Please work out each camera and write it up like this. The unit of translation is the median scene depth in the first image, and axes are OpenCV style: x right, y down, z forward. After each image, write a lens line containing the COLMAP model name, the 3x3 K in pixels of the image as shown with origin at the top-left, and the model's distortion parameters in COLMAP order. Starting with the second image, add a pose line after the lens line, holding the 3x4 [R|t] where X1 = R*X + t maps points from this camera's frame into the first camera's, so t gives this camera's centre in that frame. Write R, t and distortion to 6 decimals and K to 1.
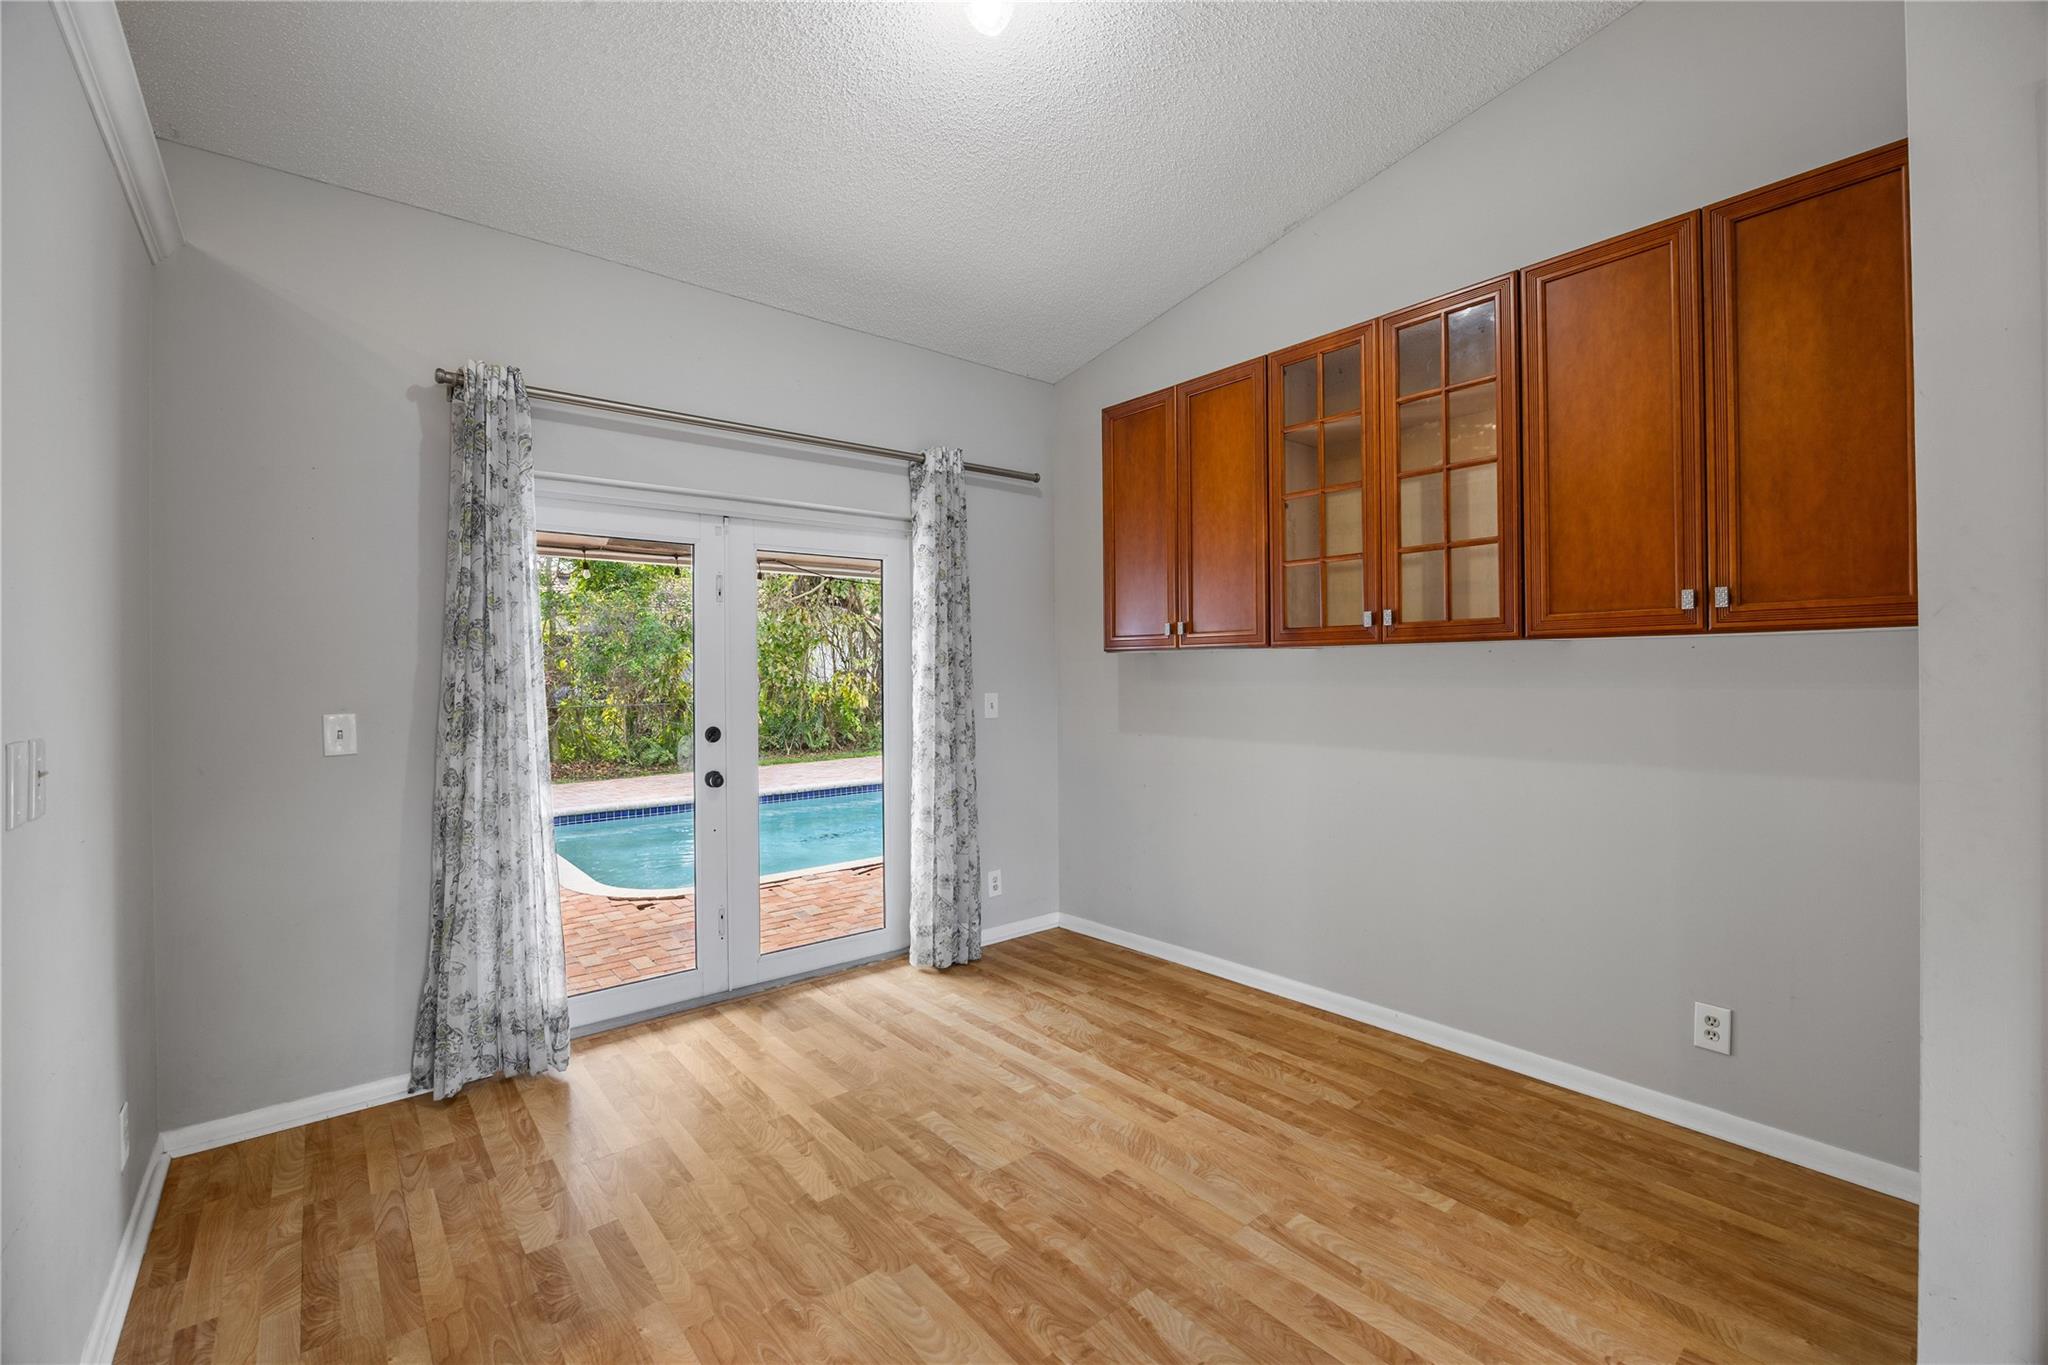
lens RADIAL K [[872.1, 0, 1033.8], [0, 872.1, 673.8], [0, 0, 1]] dist [0.002684, 0.000244]
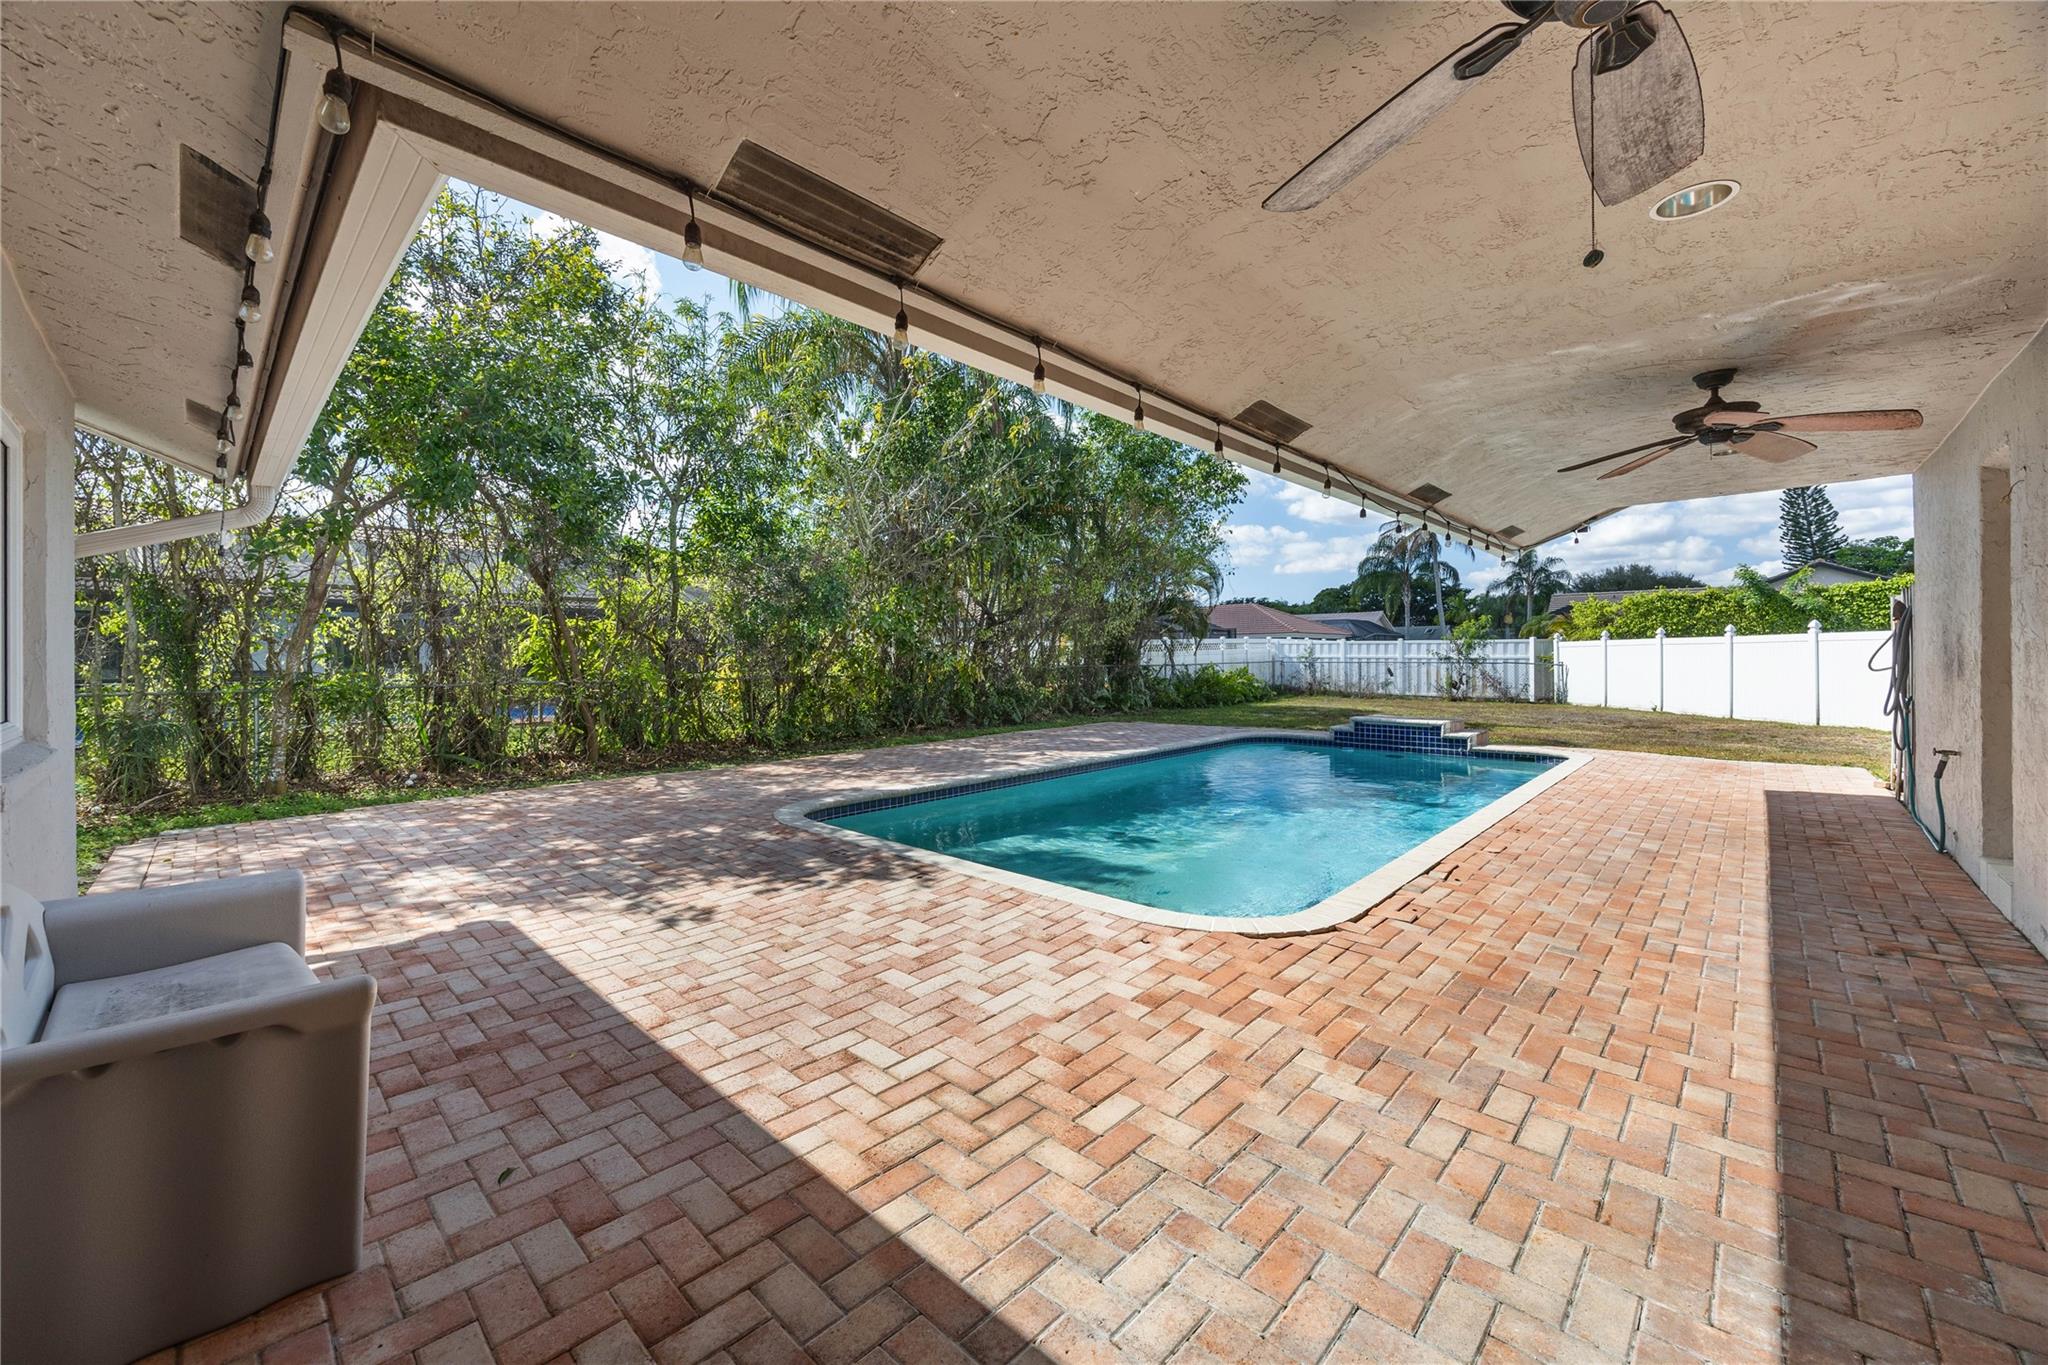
lens RADIAL K [[779.5, 0, 1015.8], [0, 779.5, 656.9], [0, 0, 1]] dist [-0.006595, 0.000596]
pose [[0.993959, 0.002296, 0.109725, -1.480389], [-0.001549, 0.999975, -0.006888, 0.092421], [-0.109738, 0.006677, 0.993938, 0.800078]]
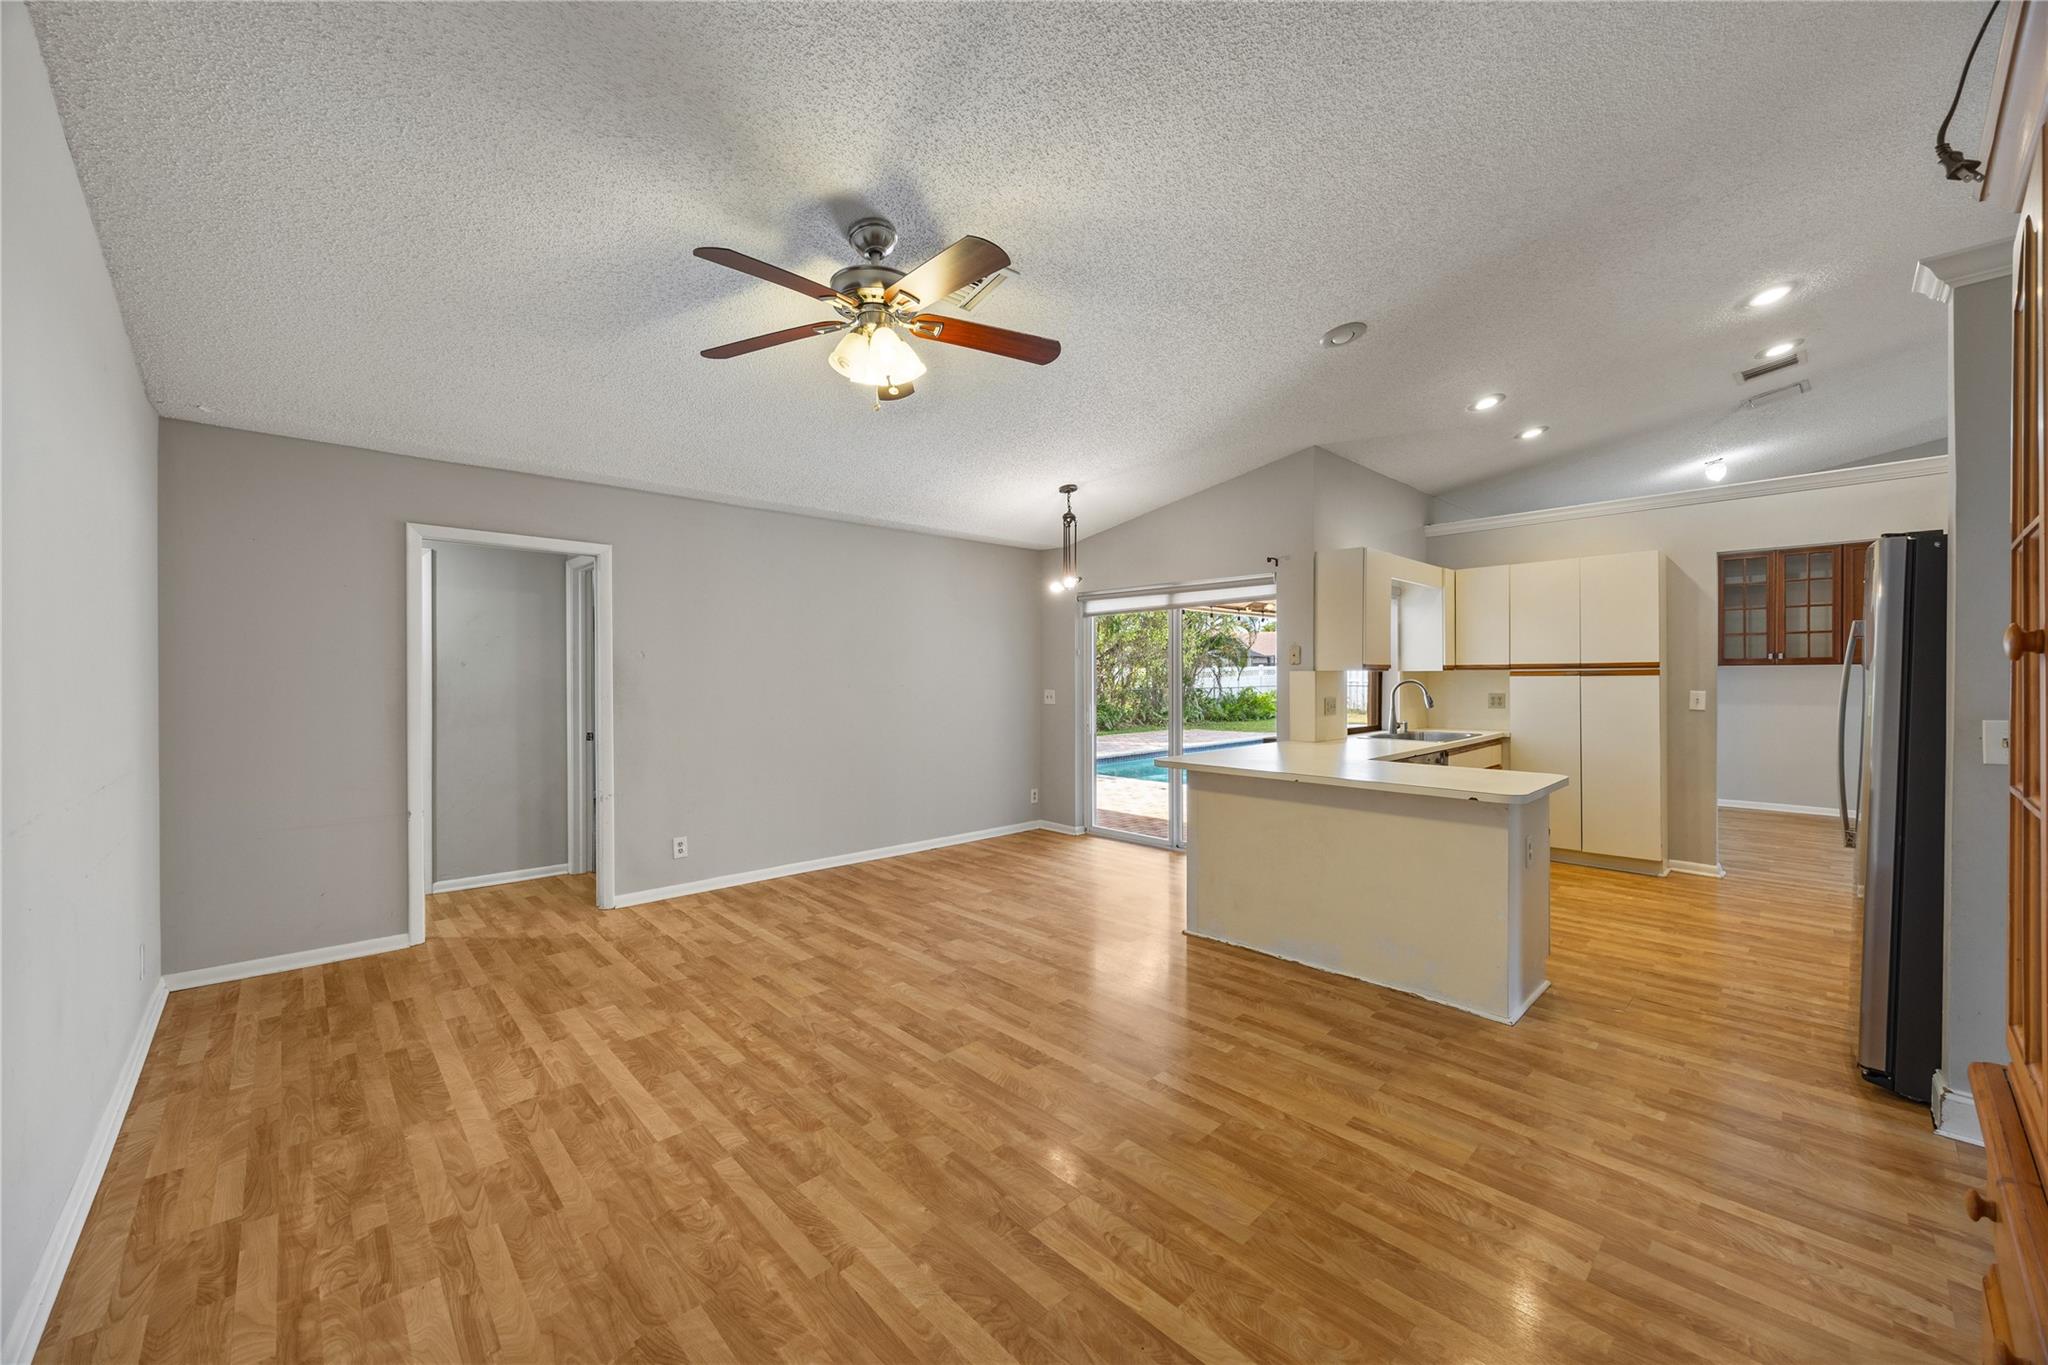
lens RADIAL K [[779.5, 0, 1014.0], [0, 779.5, 680.0], [0, 0, 1]] dist [-0.006595, 0.000596]
pose [[0.998658, 0.006365, 0.051405, -2.188720], [-0.006437, 0.999979, 0.001223, 0.026792], [-0.051396, -0.001552, 0.998677, -1.376335]]
